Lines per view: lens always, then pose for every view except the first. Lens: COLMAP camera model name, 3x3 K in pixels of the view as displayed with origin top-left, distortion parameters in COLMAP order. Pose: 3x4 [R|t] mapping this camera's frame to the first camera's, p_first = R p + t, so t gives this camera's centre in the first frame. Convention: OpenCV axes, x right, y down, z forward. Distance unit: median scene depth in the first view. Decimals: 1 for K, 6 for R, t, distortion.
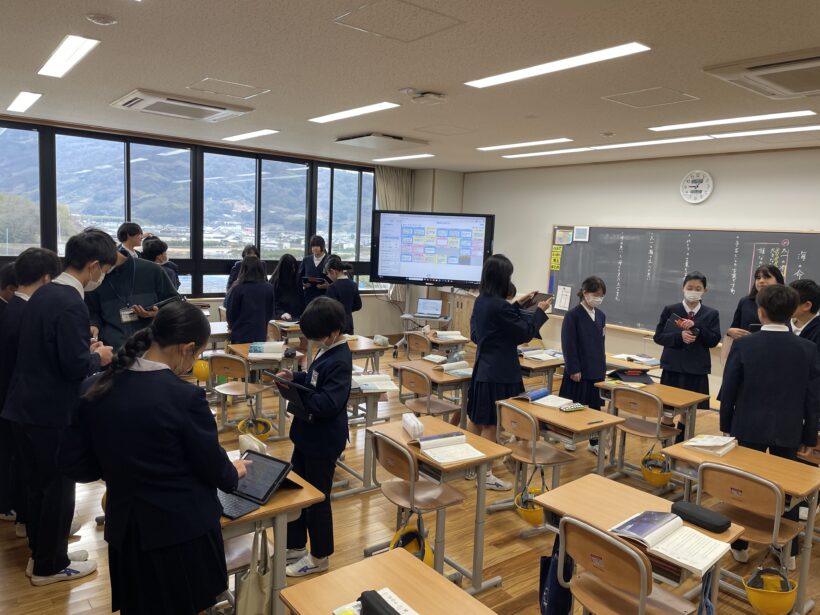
lens RADIAL K [[618.4, 0, 407.9], [0, 618.4, 302.3], [0, 0, 1]] dist [0.045729, -0.045973]
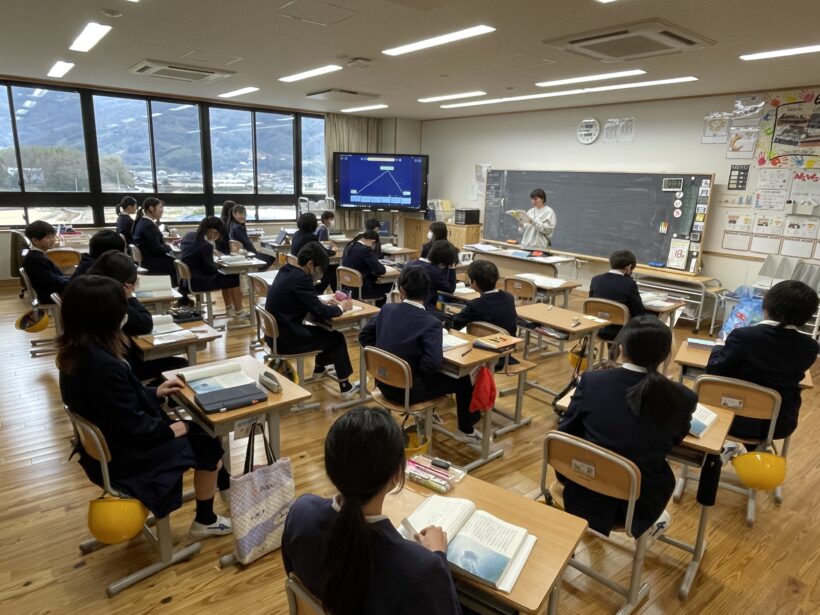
lens RADIAL K [[529.8, 0, 415.4], [0, 529.8, 308.7], [0, 0, 1]] dist [-0.017873, 0.017396]
pose [[0.999689, -0.019922, 0.015001, 0.063821], [0.017743, 0.990891, 0.133493, 0.025736], [-0.017523, -0.133186, 0.990936, -0.109618]]
